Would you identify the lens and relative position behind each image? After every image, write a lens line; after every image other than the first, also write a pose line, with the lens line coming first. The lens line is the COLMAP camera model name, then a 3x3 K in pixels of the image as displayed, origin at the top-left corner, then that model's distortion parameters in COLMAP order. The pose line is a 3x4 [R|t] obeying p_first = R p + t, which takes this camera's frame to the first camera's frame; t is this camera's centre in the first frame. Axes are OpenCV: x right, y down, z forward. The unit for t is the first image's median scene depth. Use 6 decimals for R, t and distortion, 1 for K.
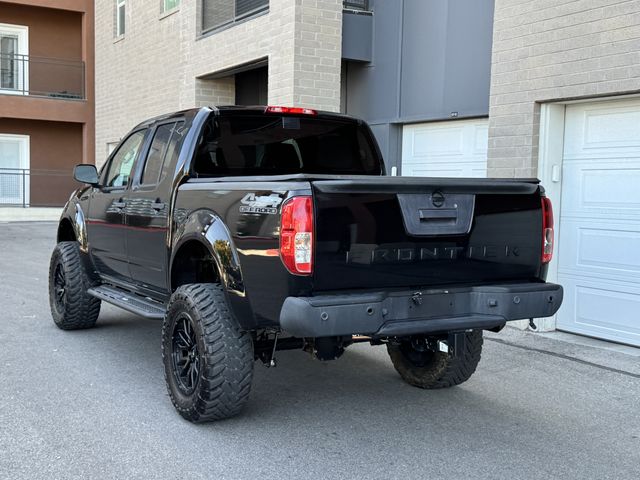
lens RADIAL K [[826.2, 0, 316.1], [0, 826.2, 241.1], [0, 0, 1]] dist [0.219727, -0.555772]
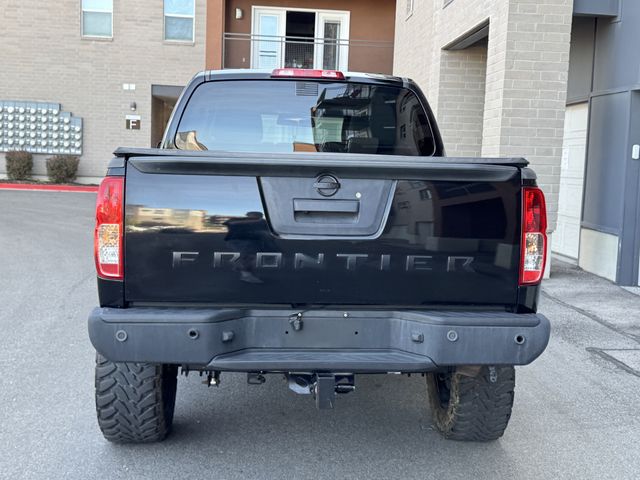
lens RADIAL K [[825.0, 0, 324.7], [0, 825.0, 230.0], [0, 0, 1]] dist [0.205204, -0.465840]
pose [[0.900701, 0.046216, -0.431974, 0.372837], [-0.042482, 0.998930, 0.018294, -0.020507], [0.432357, 0.001874, 0.901700, 0.294524]]
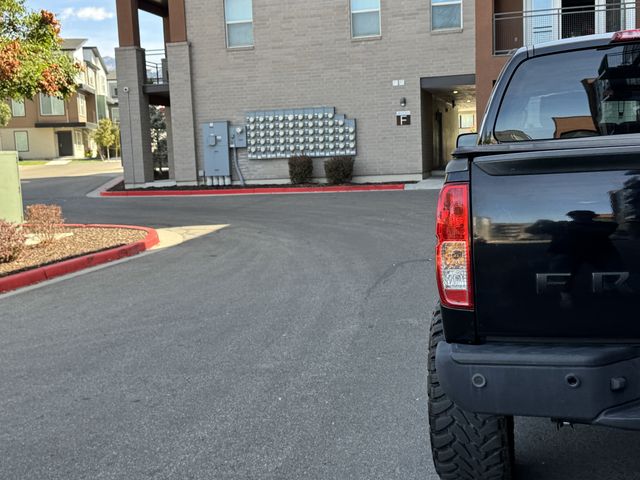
lens RADIAL K [[823.8, 0, 307.1], [0, 823.8, 226.2], [0, 0, 1]] dist [0.218658, -0.481424]
pose [[0.708686, 0.009851, -0.705456, 0.261325], [0.015472, 0.999445, 0.029499, -0.031381], [0.705355, -0.031820, 0.708140, 0.360540]]
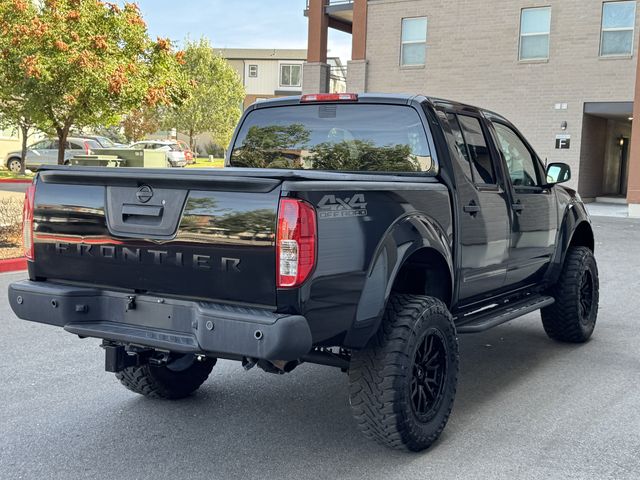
lens RADIAL K [[826.2, 0, 316.1], [0, 826.2, 241.1], [0, 0, 1]] dist [0.219727, -0.555772]
pose [[0.468322, 0.074469, -0.880414, 0.831069], [-0.074268, 0.996233, 0.044760, -0.043905], [0.880431, 0.044424, 0.472088, 0.613925]]
